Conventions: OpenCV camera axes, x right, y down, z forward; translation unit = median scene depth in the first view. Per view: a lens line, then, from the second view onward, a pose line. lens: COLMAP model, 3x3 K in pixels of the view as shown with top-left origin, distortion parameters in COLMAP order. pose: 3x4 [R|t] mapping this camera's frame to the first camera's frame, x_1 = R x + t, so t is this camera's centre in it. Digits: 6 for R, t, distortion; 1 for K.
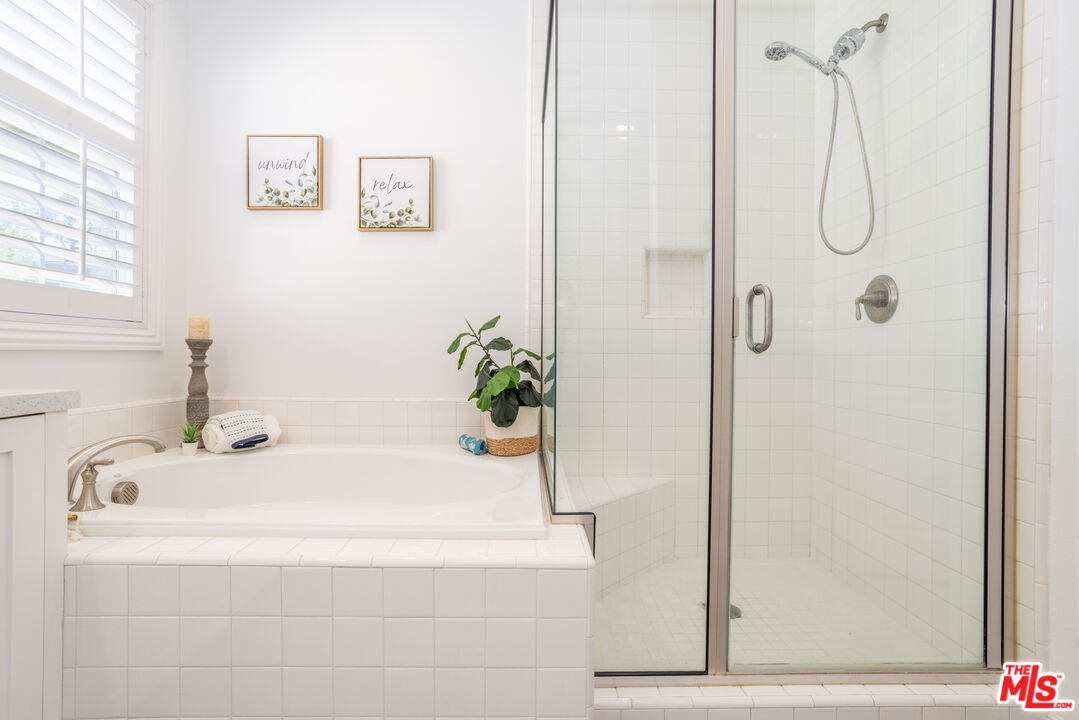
lens RADIAL K [[524.0, 0, 540.5], [0, 524.0, 355.8], [0, 0, 1]] dist [-0.049753, 0.028615]
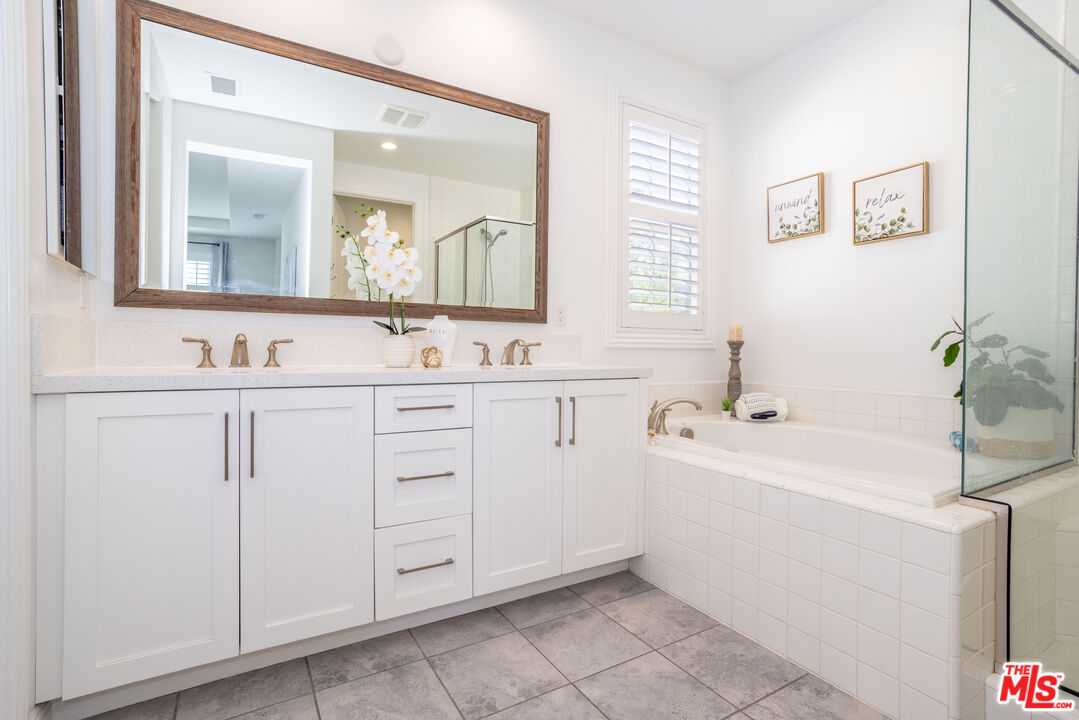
lens RADIAL K [[524.0, 0, 540.5], [0, 524.0, 355.8], [0, 0, 1]] dist [-0.049753, 0.028615]
pose [[0.500473, 0.010151, -0.865692, 0.305551], [-0.009403, 0.999936, 0.006289, 0.005728], [0.865701, 0.004992, 0.500537, -0.185486]]
